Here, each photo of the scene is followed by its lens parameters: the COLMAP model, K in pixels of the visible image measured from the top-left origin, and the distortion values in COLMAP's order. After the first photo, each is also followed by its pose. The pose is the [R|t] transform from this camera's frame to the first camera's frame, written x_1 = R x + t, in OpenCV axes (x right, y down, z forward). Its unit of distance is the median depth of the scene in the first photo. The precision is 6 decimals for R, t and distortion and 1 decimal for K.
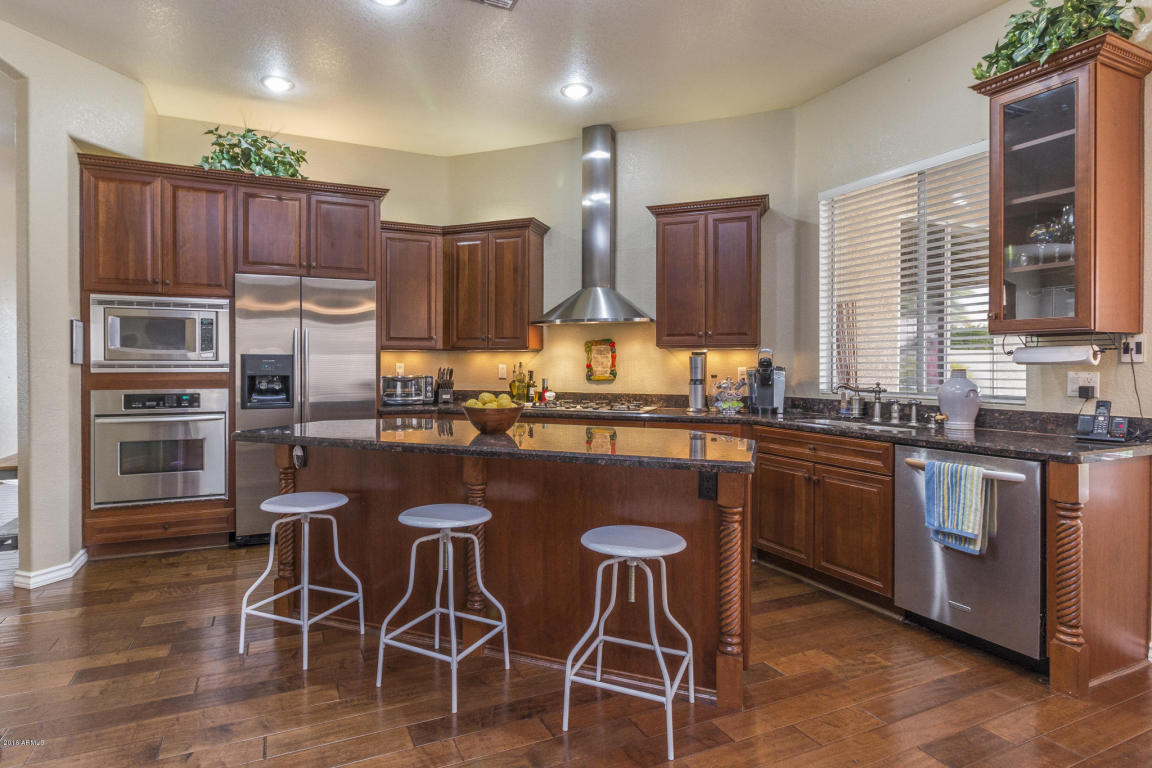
lens RADIAL K [[597.5, 0, 524.3], [0, 597.5, 369.0], [0, 0, 1]] dist [-0.002713, -0.000940]
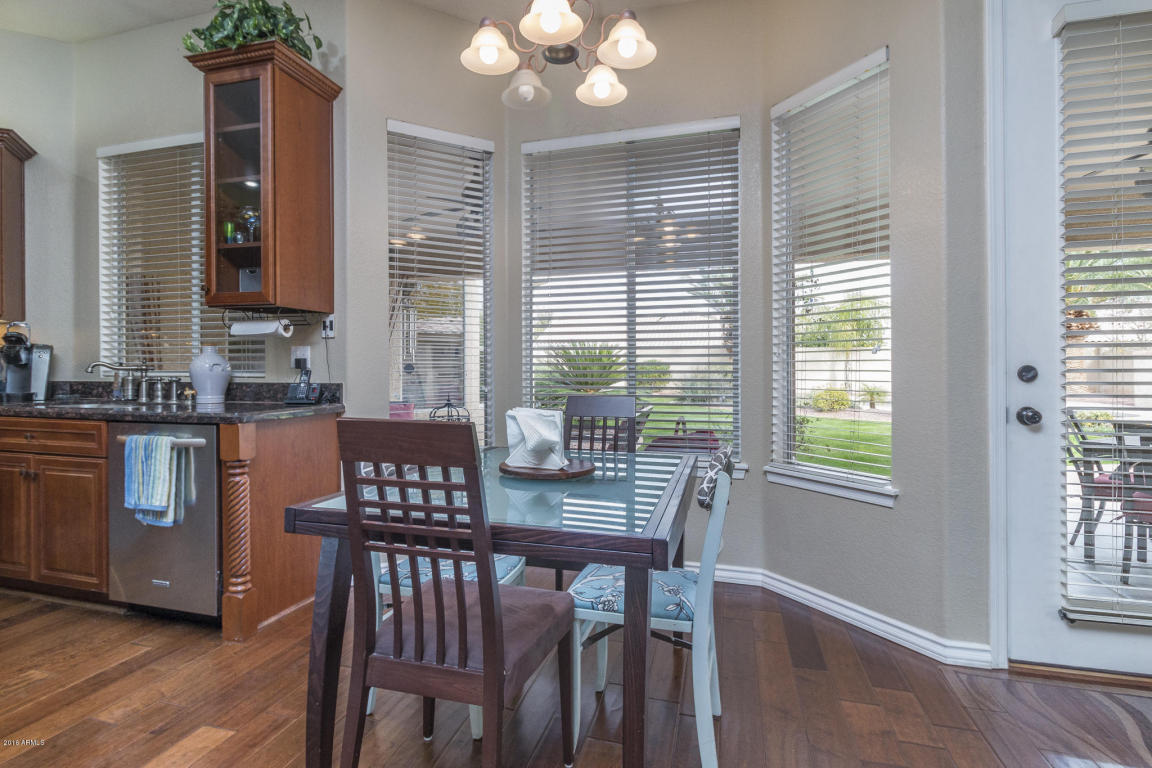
lens RADIAL K [[561.3, 0, 563.4], [0, 561.3, 368.9], [0, 0, 1]] dist [-0.001945, -0.002000]
pose [[0.641975, -0.001807, 0.766724, 0.459075], [0.006795, 0.999971, -0.003333, 0.058923], [-0.766696, 0.007350, 0.641968, -0.086518]]
